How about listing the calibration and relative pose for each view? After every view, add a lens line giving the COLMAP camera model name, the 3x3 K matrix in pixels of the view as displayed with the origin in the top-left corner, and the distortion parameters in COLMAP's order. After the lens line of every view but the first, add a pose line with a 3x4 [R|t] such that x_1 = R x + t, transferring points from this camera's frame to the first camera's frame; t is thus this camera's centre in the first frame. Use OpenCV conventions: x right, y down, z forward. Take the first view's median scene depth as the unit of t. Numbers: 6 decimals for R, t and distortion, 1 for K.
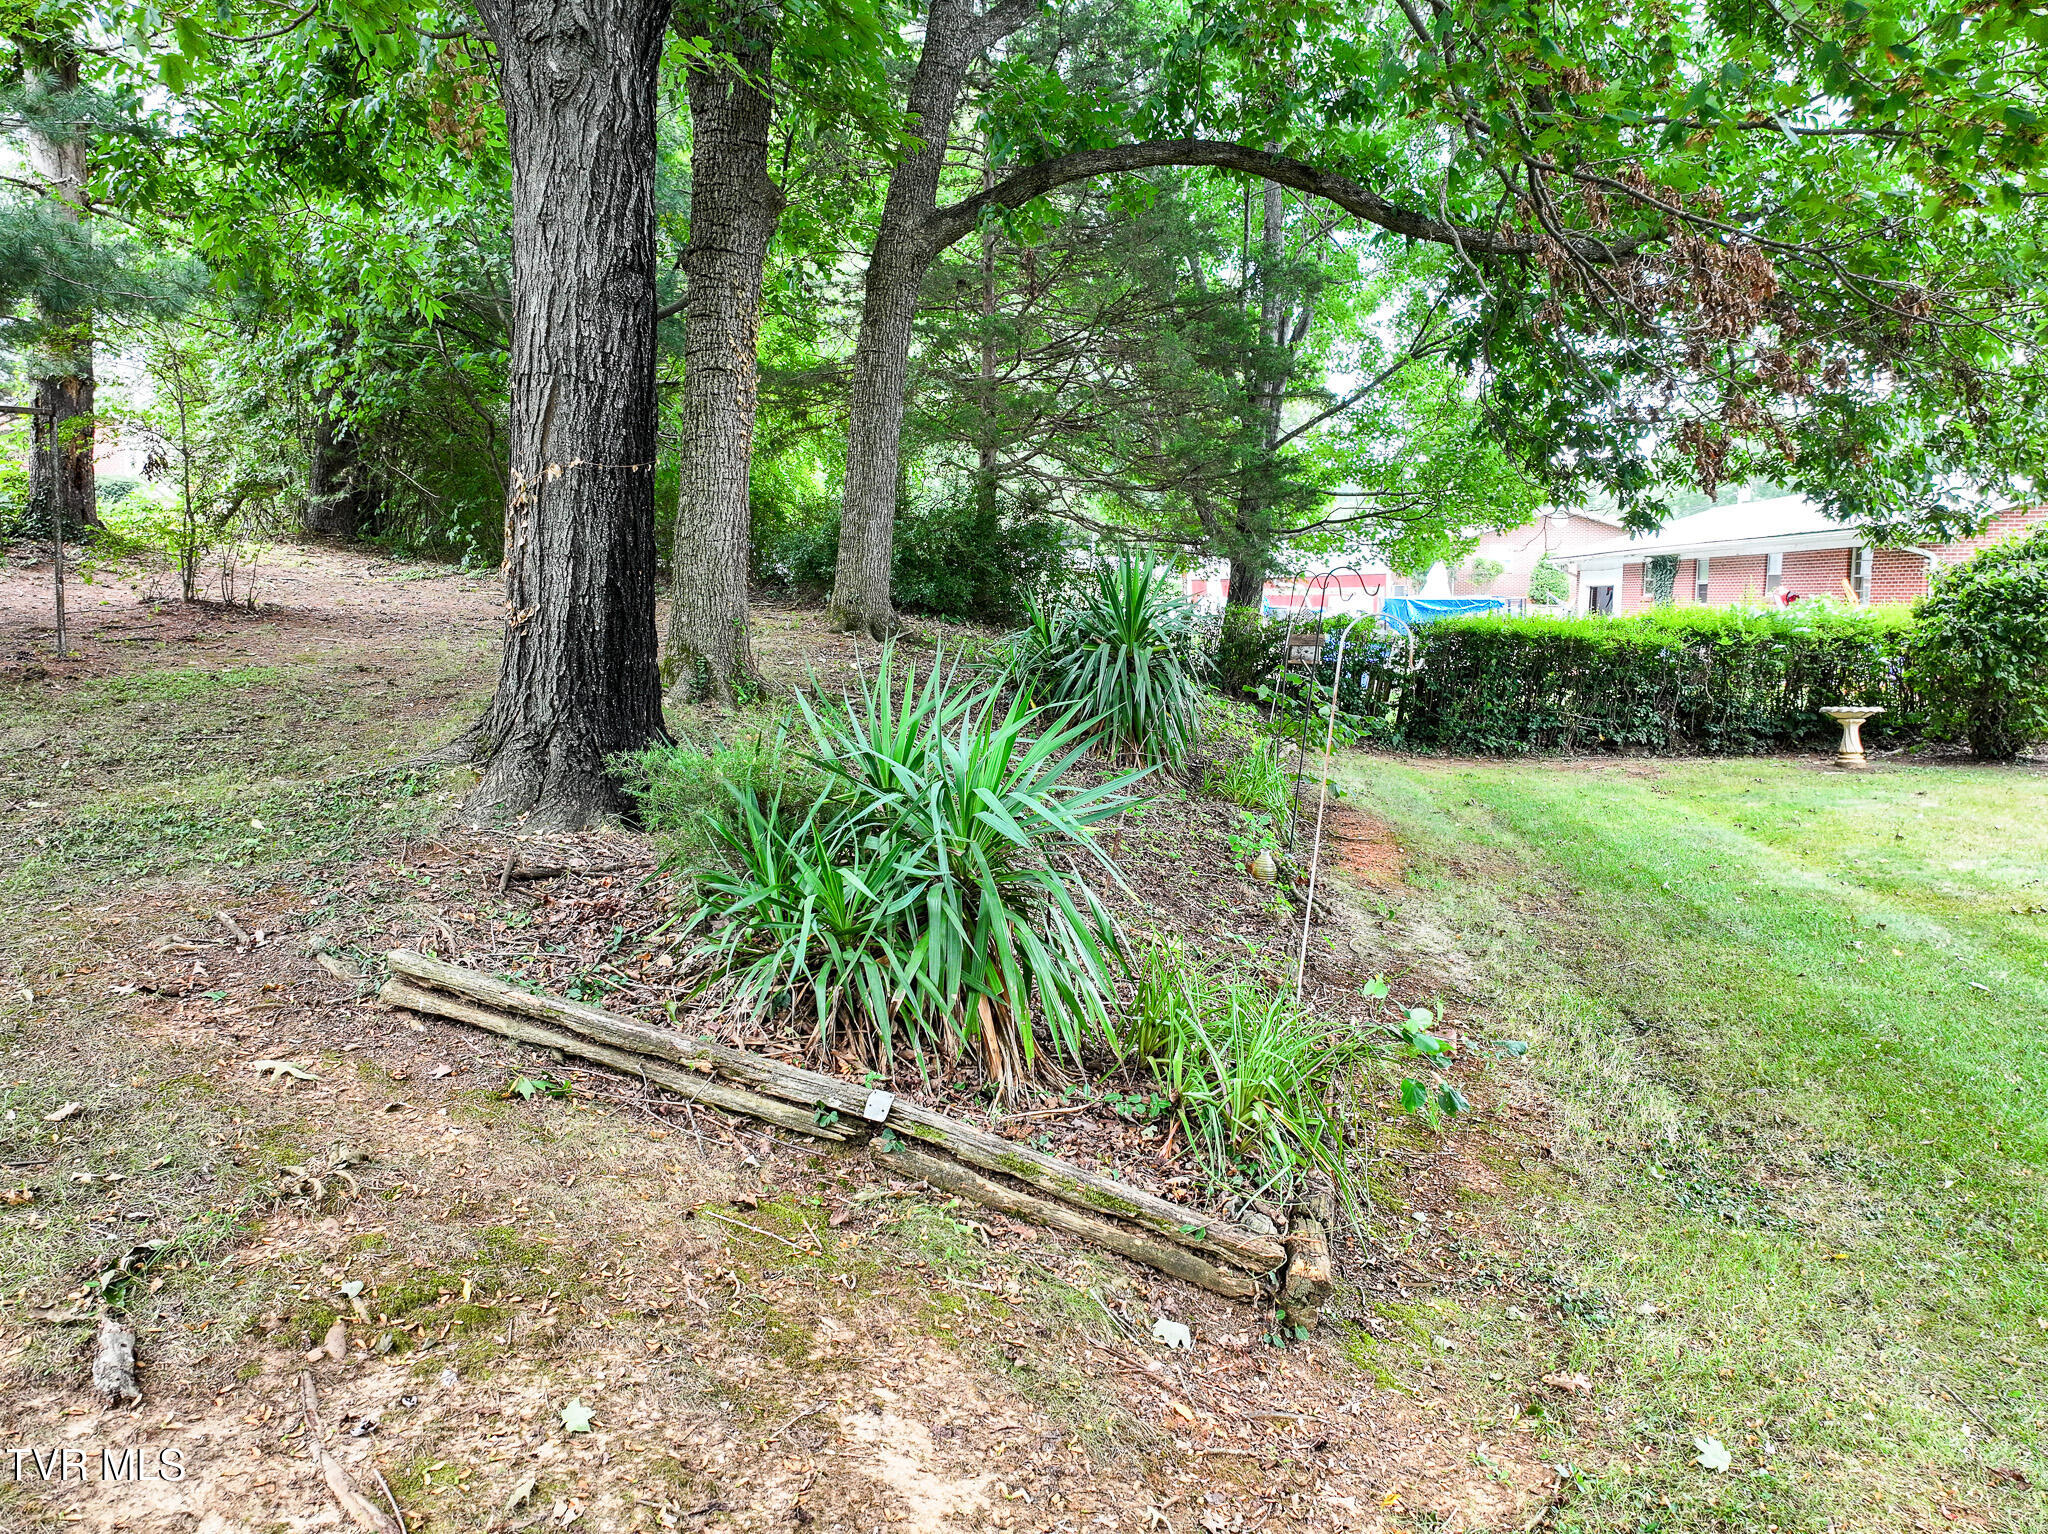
lens RADIAL K [[1382.3, 0, 1050.1], [0, 1382.3, 771.7], [0, 0, 1]] dist [-0.003502, 0.000009]
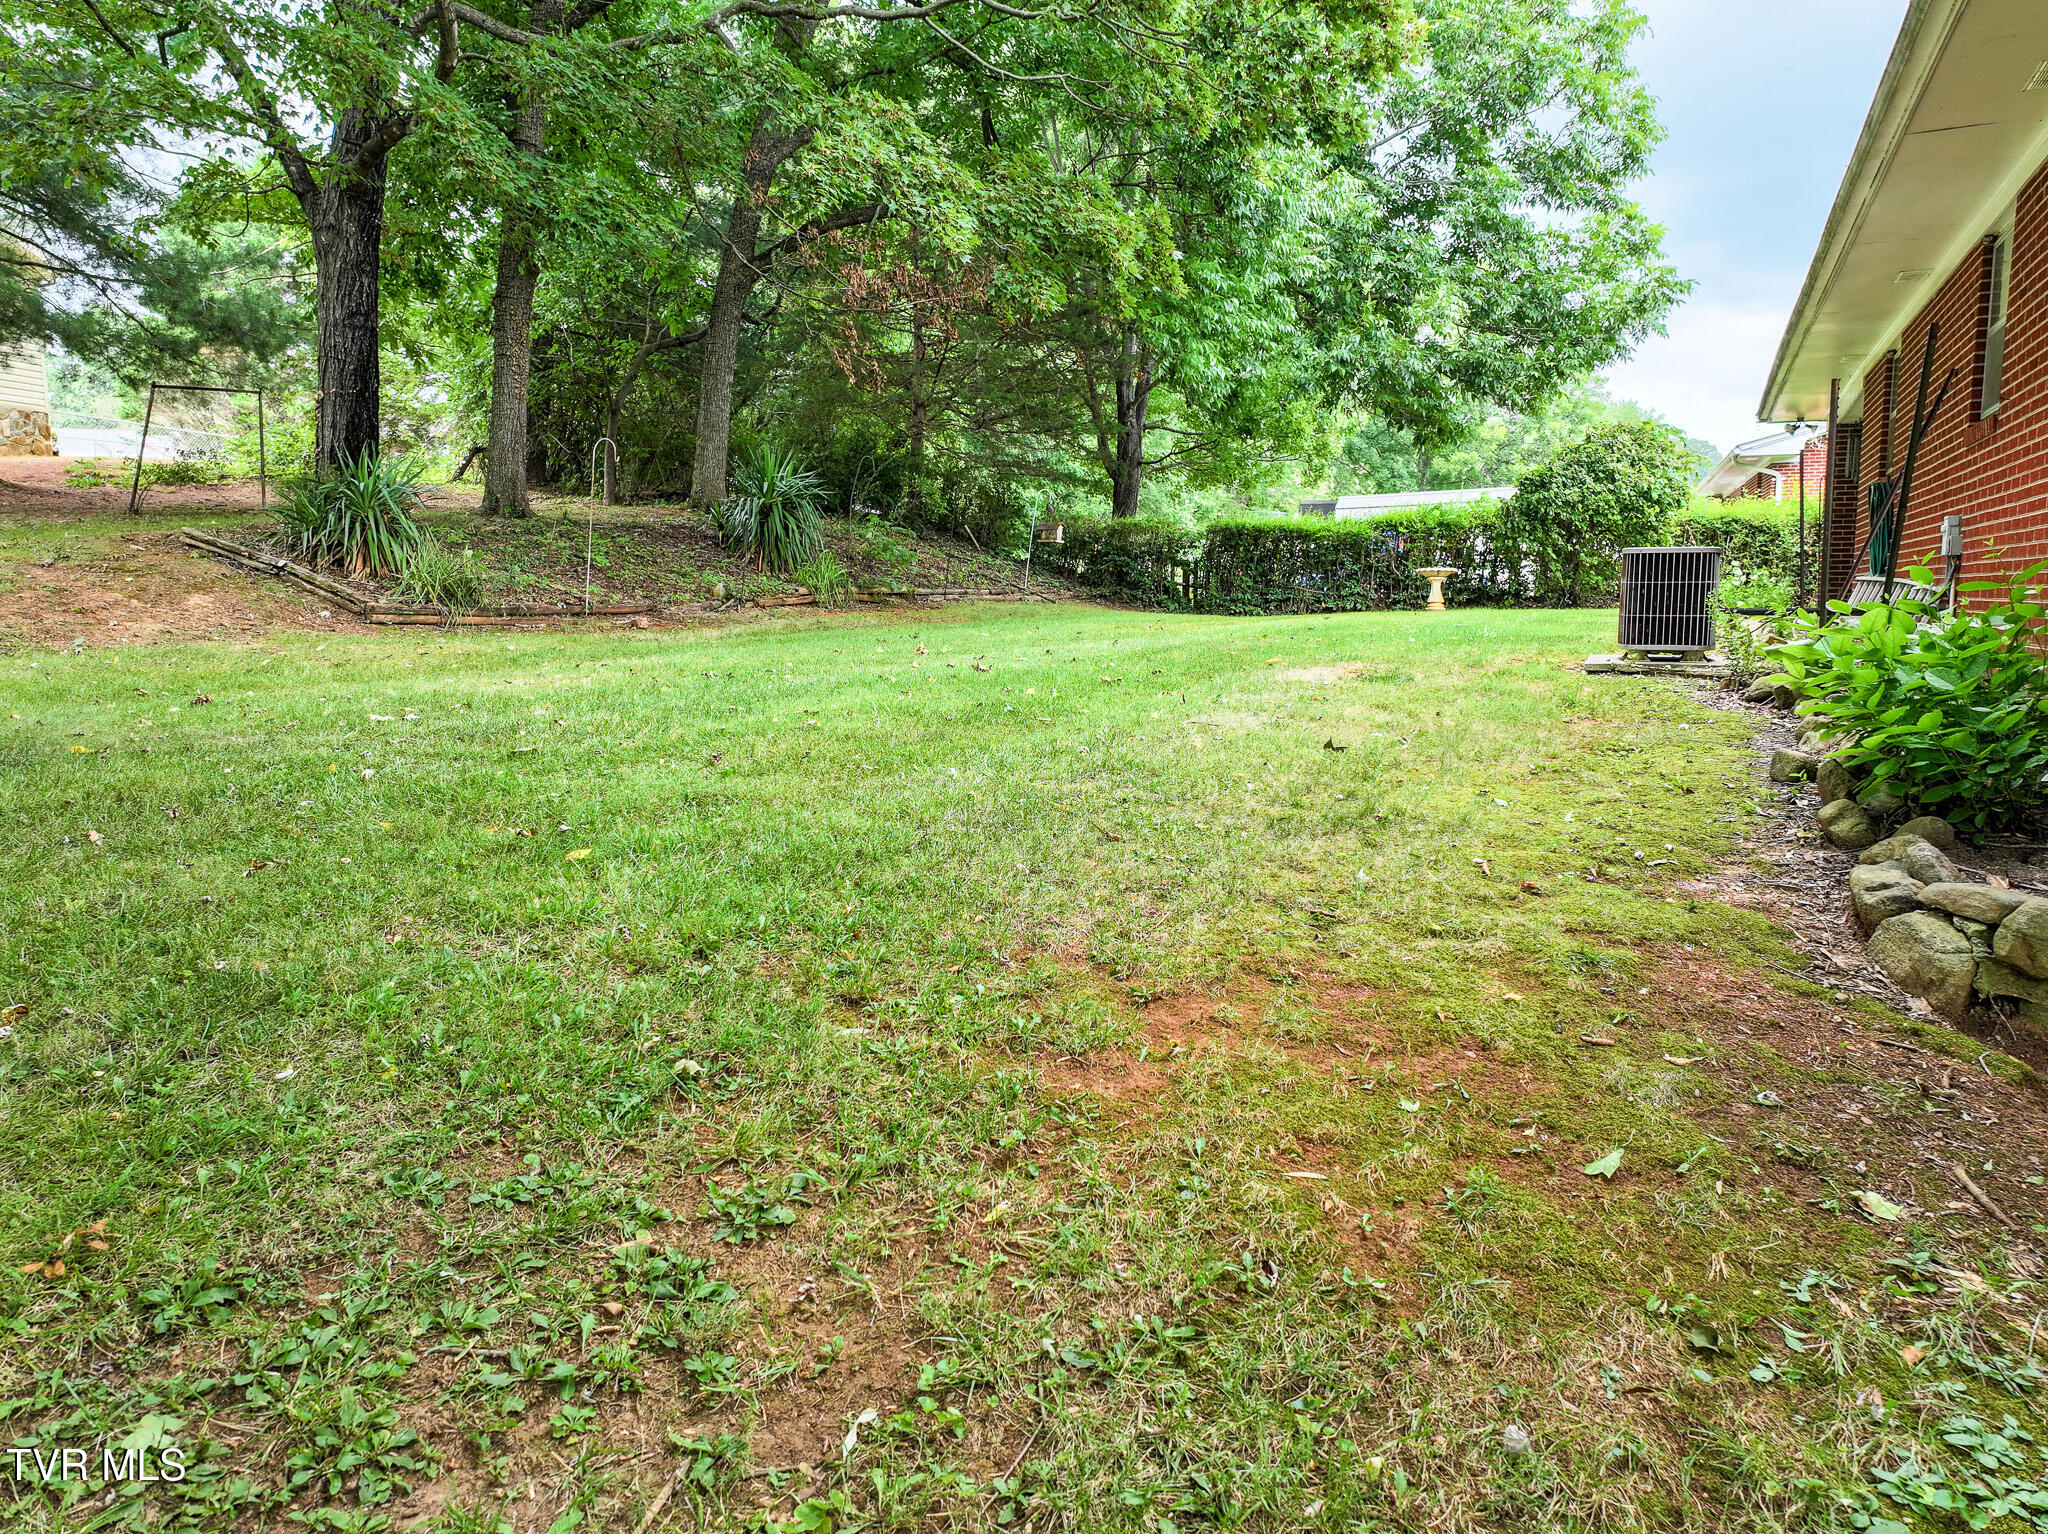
lens RADIAL K [[1382.3, 0, 1050.1], [0, 1382.3, 771.7], [0, 0, 1]] dist [-0.003502, 0.000009]
pose [[0.963762, 0.036649, -0.264233, 1.638092], [-0.033162, 0.999294, 0.017647, 0.394461], [0.264694, -0.008245, 0.964297, -1.122933]]
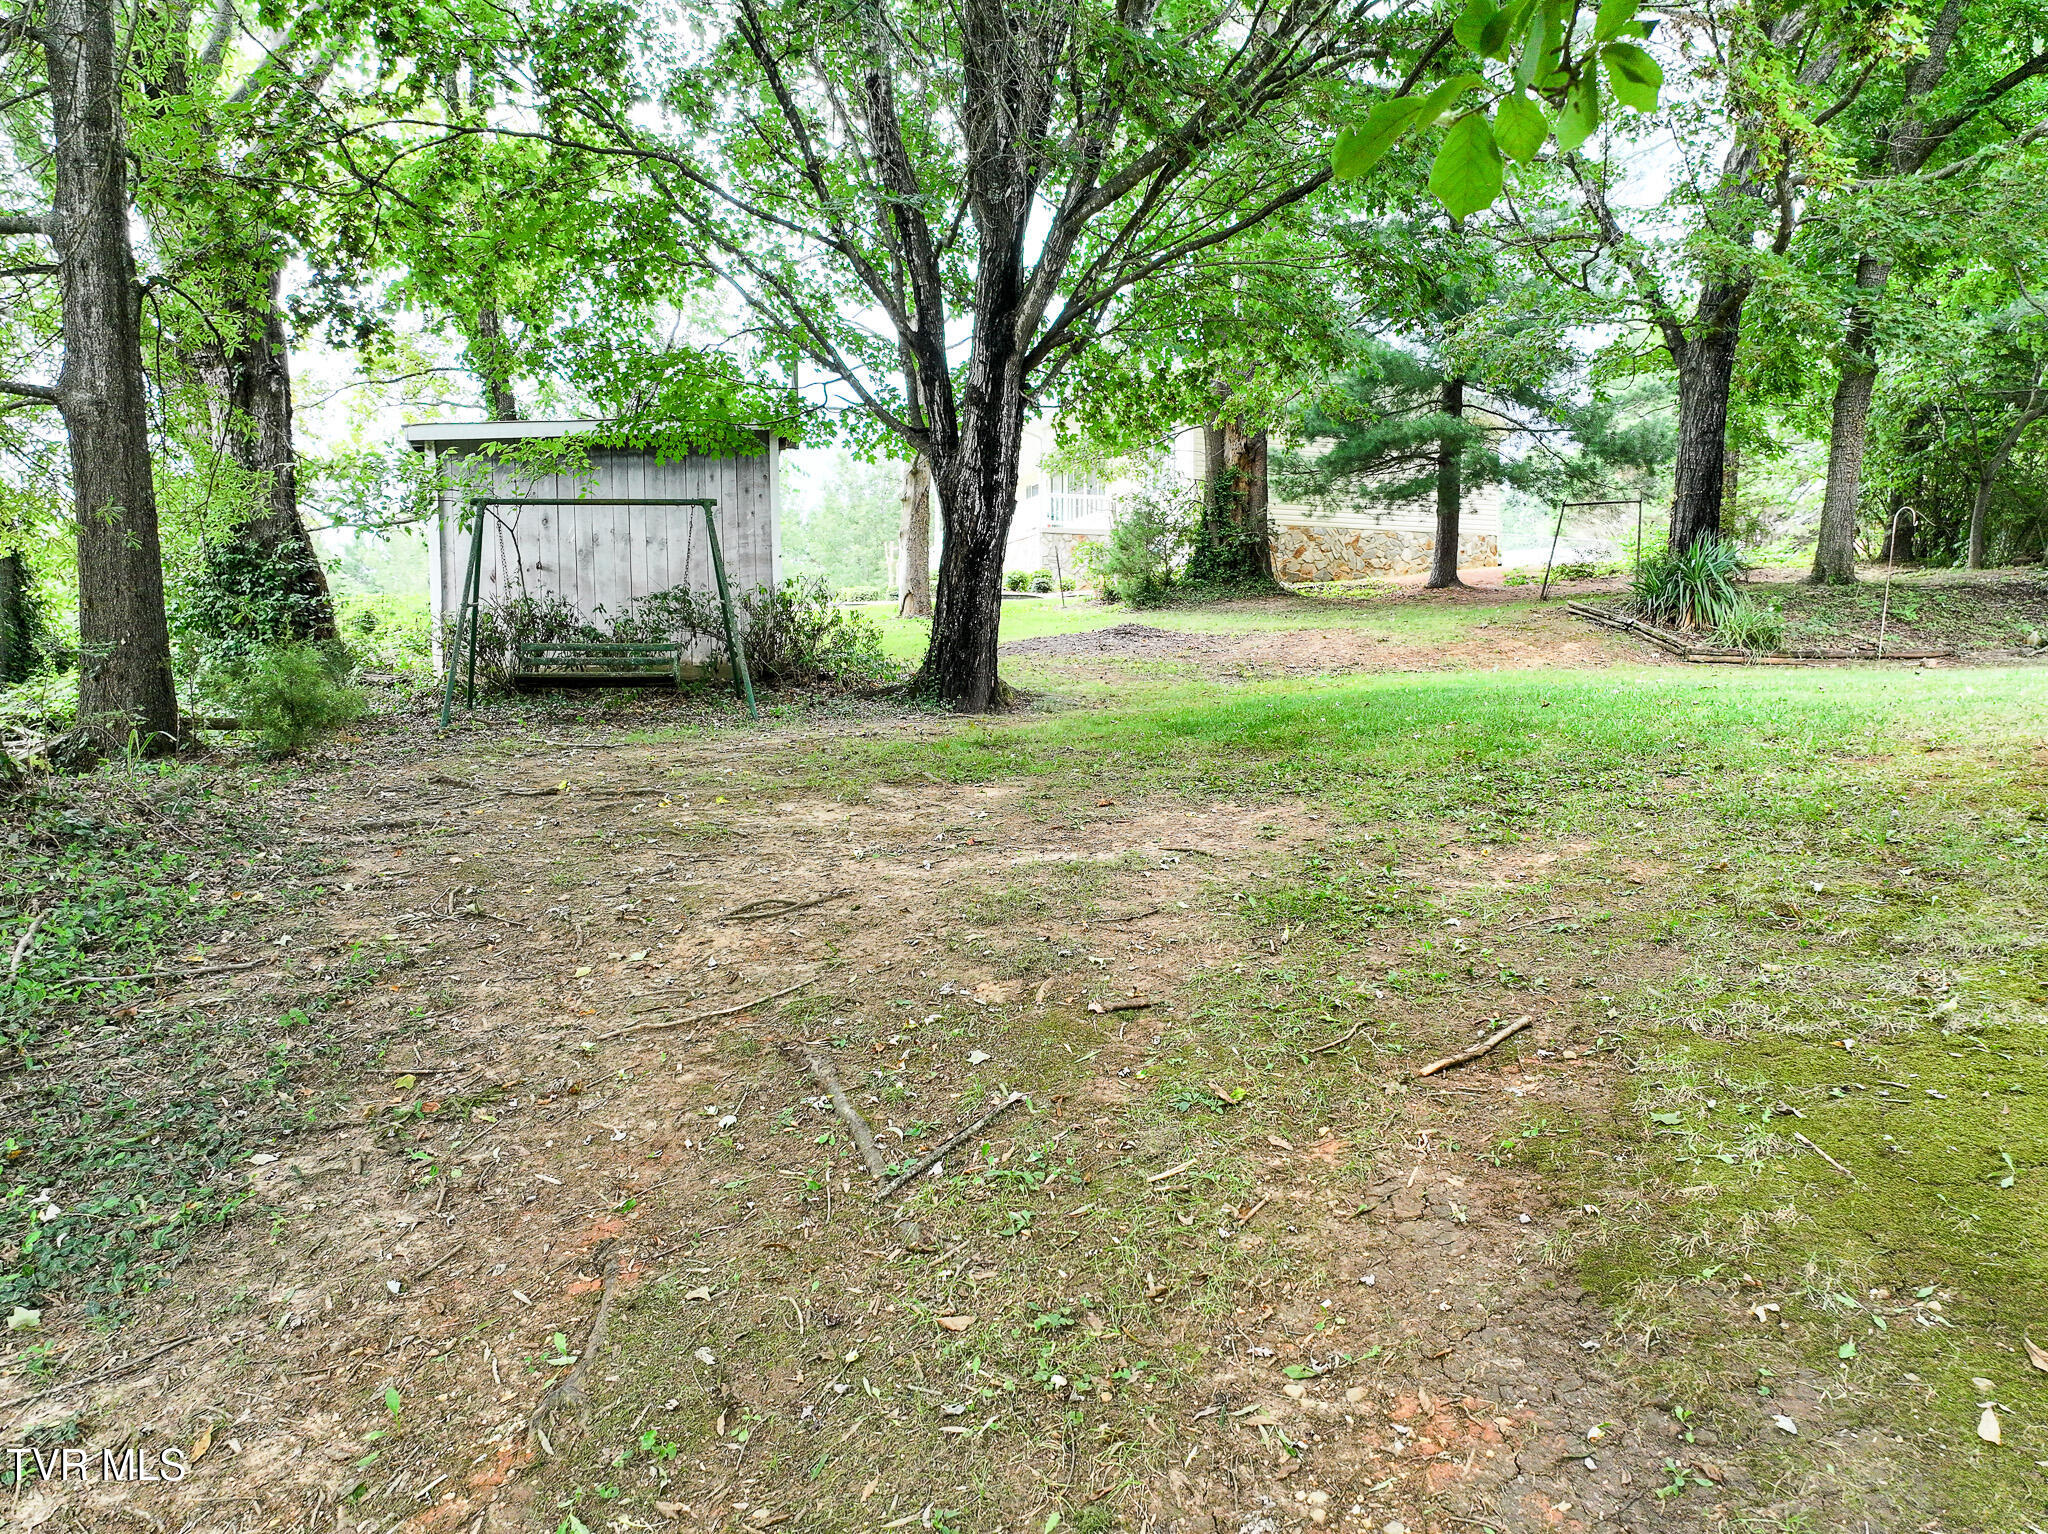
lens RADIAL K [[1382.3, 0, 1050.1], [0, 1382.3, 771.7], [0, 0, 1]] dist [-0.003502, 0.000009]
pose [[0.363064, 0.050866, -0.930375, 2.231574], [-0.100676, 0.994805, 0.015101, 0.549814], [0.926309, 0.088184, 0.366298, -1.580566]]
